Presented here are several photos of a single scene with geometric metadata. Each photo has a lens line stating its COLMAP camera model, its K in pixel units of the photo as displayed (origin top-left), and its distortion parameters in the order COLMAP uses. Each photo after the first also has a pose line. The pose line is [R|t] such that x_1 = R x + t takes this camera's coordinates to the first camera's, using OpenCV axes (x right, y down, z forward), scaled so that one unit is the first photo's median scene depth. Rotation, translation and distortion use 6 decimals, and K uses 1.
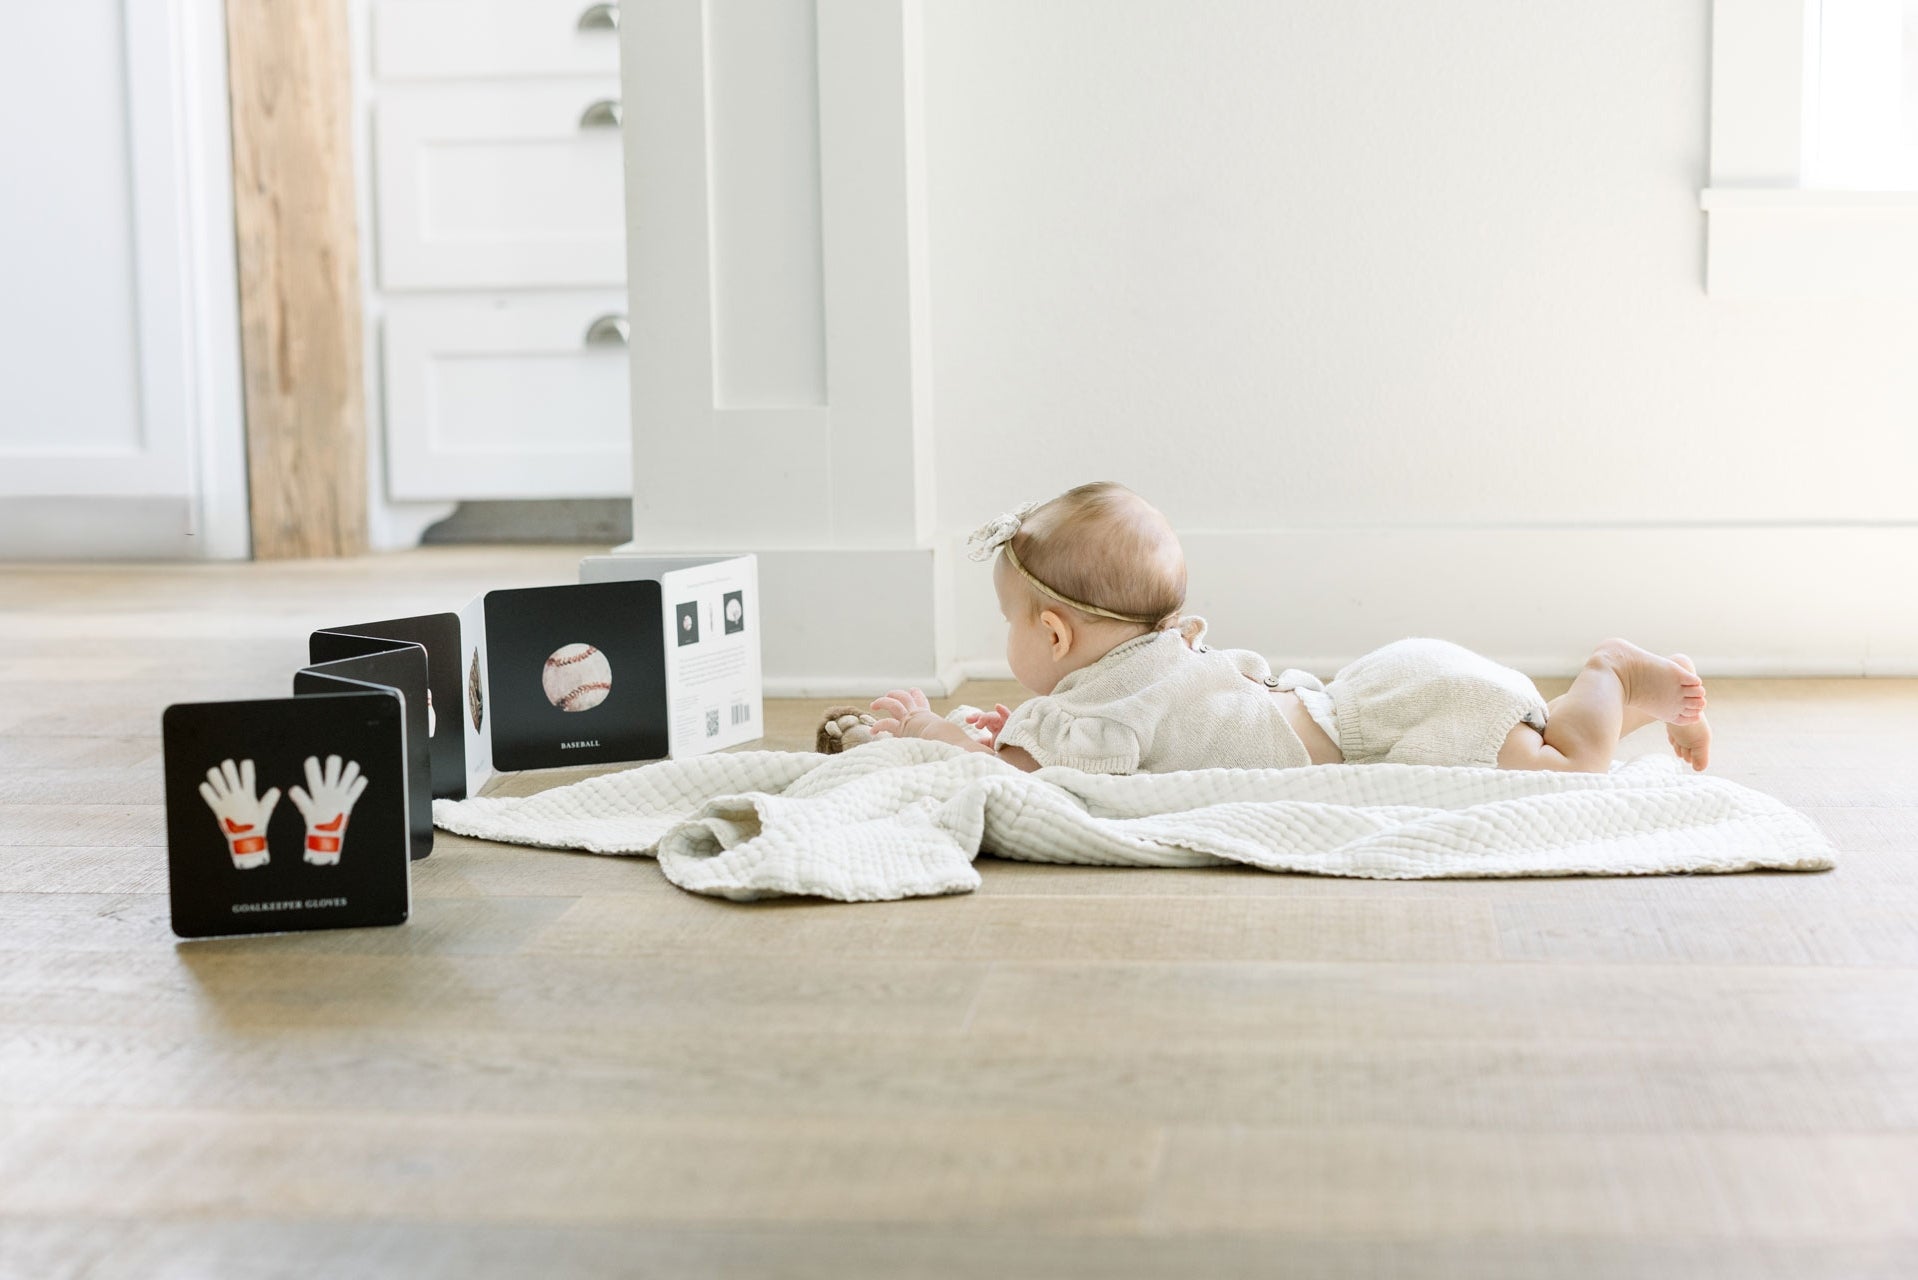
lens RADIAL K [[3317.7, 0, 959.0], [0, 3317.7, 640.0], [0, 0, 1]] dist [0.008244, 0.001758]
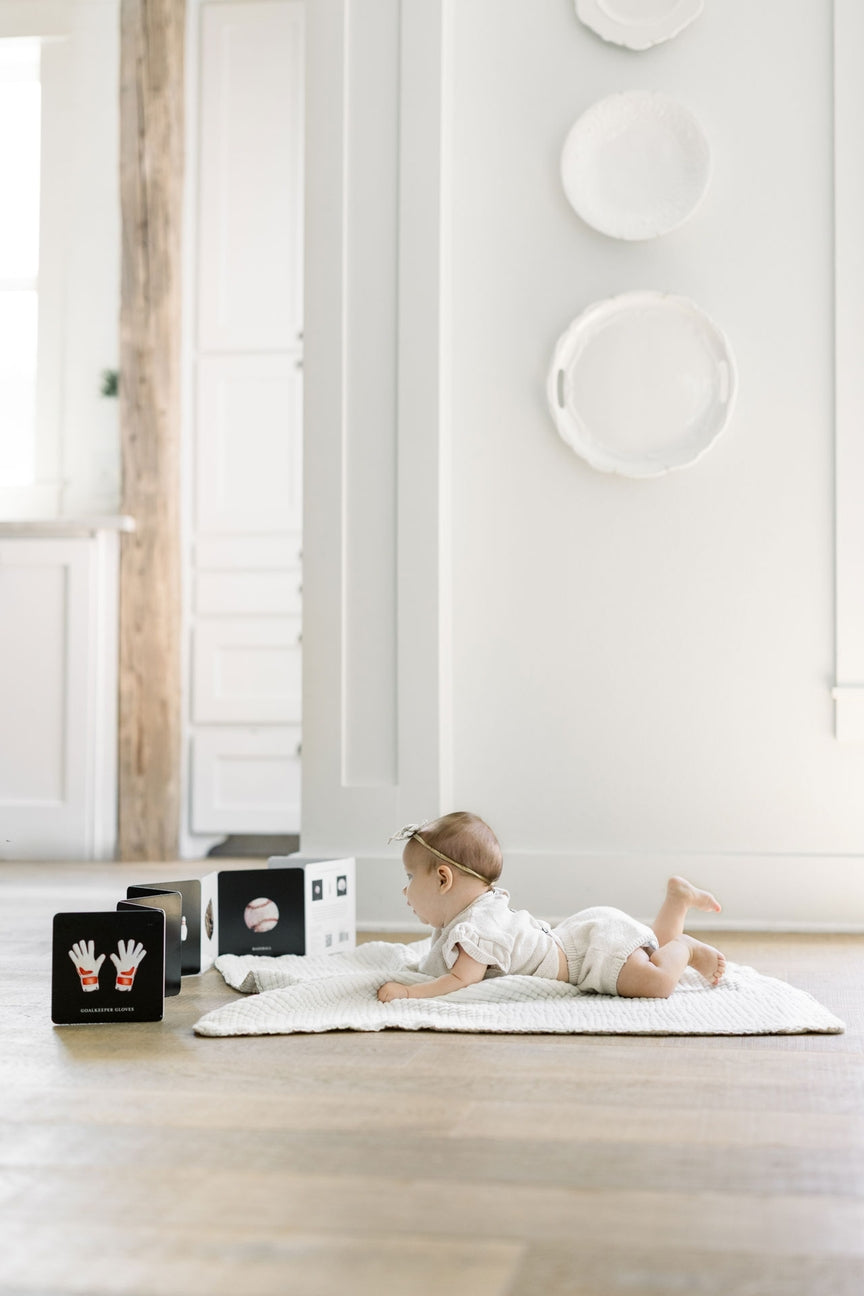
lens RADIAL K [[1747.7, 0, 432.0], [0, 1747.7, 648.0], [0, 0, 1]] dist [0.010786, 0.002375]
pose [[0.999140, 0.020227, -0.036196, 0.043303], [-0.025444, 0.988353, -0.150039, 0.013186], [0.032739, 0.150831, 0.988017, -0.141287]]
